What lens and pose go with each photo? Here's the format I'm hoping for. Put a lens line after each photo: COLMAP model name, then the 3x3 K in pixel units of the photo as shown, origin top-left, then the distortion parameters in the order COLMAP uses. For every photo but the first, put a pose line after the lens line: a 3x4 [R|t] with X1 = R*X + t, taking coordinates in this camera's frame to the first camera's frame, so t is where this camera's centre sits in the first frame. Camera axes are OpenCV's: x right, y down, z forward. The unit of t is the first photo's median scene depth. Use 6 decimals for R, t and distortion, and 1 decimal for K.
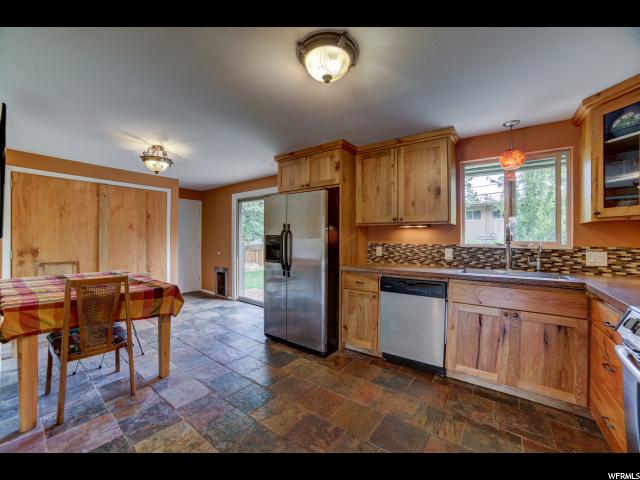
lens RADIAL K [[259.8, 0, 316.5], [0, 259.8, 239.4], [0, 0, 1]] dist [-0.105262, 0.036690]
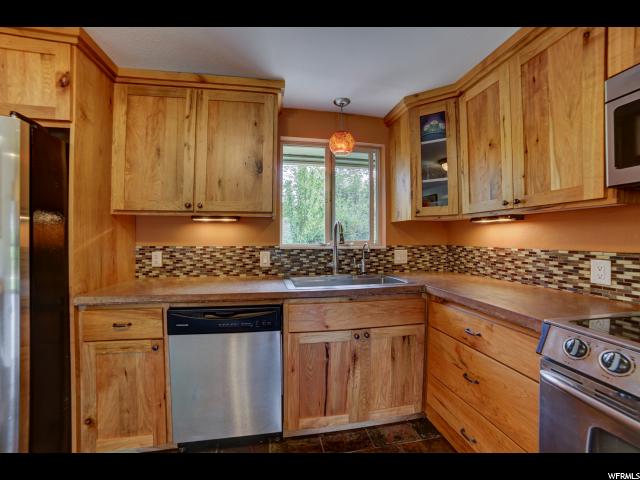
lens RADIAL K [[263.1, 0, 316.1], [0, 263.1, 238.4], [0, 0, 1]] dist [-0.102790, 0.036000]
pose [[0.669187, -0.004727, 0.743079, 0.061922], [0.005637, 0.999983, 0.001284, -0.001964], [-0.743073, 0.003330, 0.669203, 0.397399]]
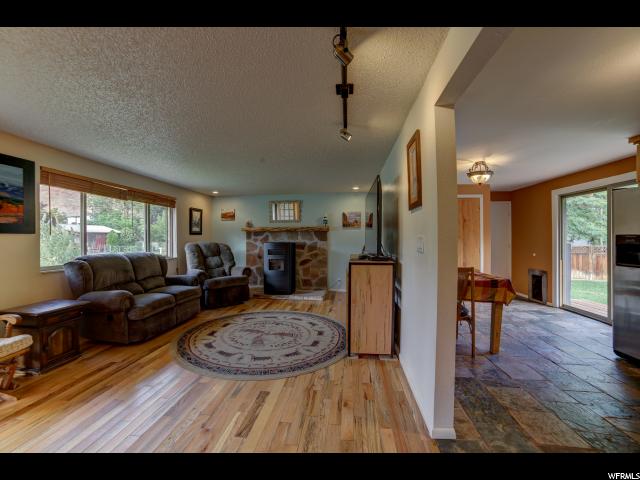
lens RADIAL K [[263.1, 0, 316.1], [0, 263.1, 238.4], [0, 0, 1]] dist [-0.102790, 0.036000]
pose [[0.507407, -0.011004, -0.861636, -0.002023], [0.004023, 0.999938, -0.010401, -0.000730], [0.861697, 0.001811, 0.507419, -0.321391]]
